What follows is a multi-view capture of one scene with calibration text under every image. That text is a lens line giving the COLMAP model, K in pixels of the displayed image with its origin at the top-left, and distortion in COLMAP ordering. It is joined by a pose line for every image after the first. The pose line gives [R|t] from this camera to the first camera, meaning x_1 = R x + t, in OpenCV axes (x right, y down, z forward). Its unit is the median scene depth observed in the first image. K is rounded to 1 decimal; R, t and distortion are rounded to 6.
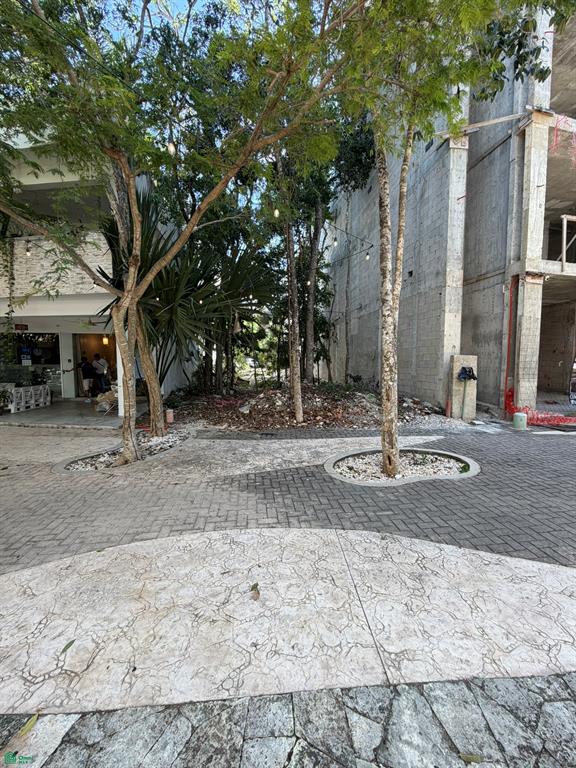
lens RADIAL K [[306.0, 0, 288.1], [0, 306.0, 379.8], [0, 0, 1]] dist [0.001044, 0.000091]
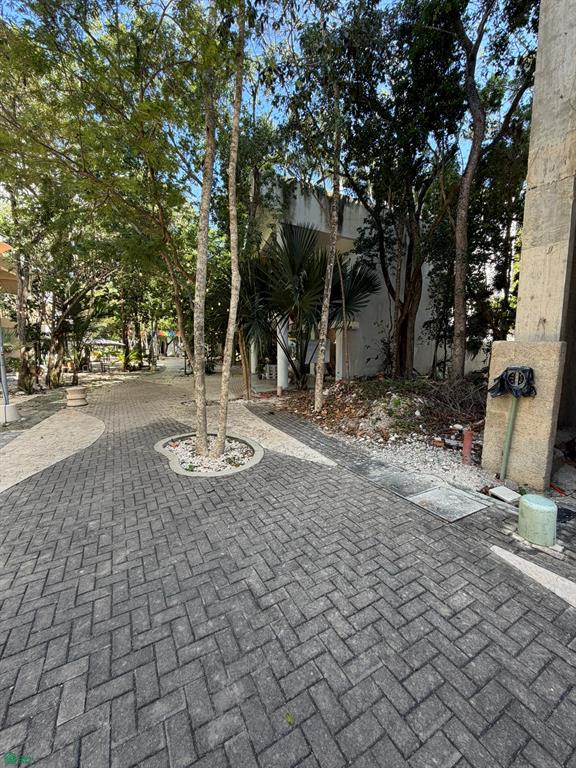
lens RADIAL K [[306.0, 0, 288.1], [0, 306.0, 379.8], [0, 0, 1]] dist [0.001044, 0.000091]
pose [[0.373366, 0.096491, -0.922652, 0.918633], [-0.054499, 0.995140, 0.082018, -0.044713], [0.926082, 0.019661, 0.376810, 0.547848]]
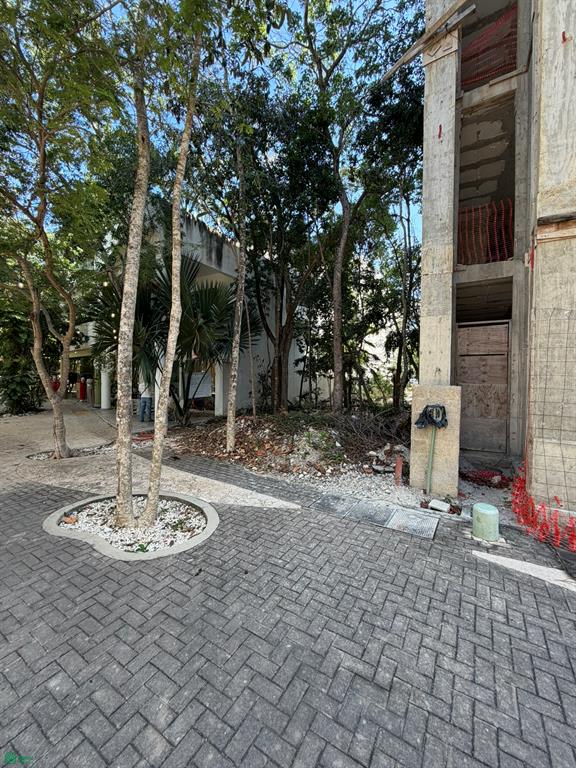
lens RADIAL K [[306.0, 0, 288.1], [0, 306.0, 379.8], [0, 0, 1]] dist [0.001044, 0.000091]
pose [[0.777003, 0.014152, -0.629338, 0.774615], [-0.049799, 0.997996, -0.039041, -0.056298], [0.627524, 0.061676, 0.776151, 0.378993]]
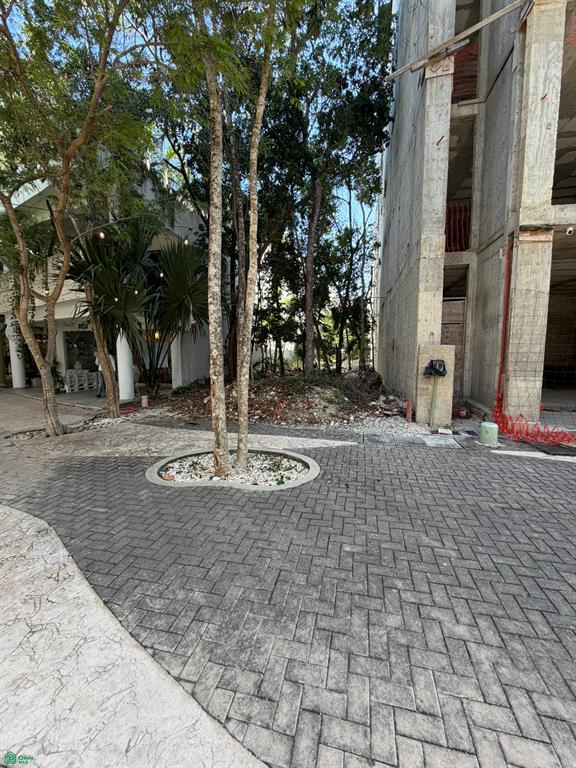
lens RADIAL K [[306.0, 0, 288.1], [0, 306.0, 379.8], [0, 0, 1]] dist [0.001044, 0.000091]
pose [[0.935942, 0.029403, -0.350923, 0.530235], [-0.018585, 0.999244, 0.034158, -0.010783], [0.351662, -0.025448, 0.935781, 0.133694]]
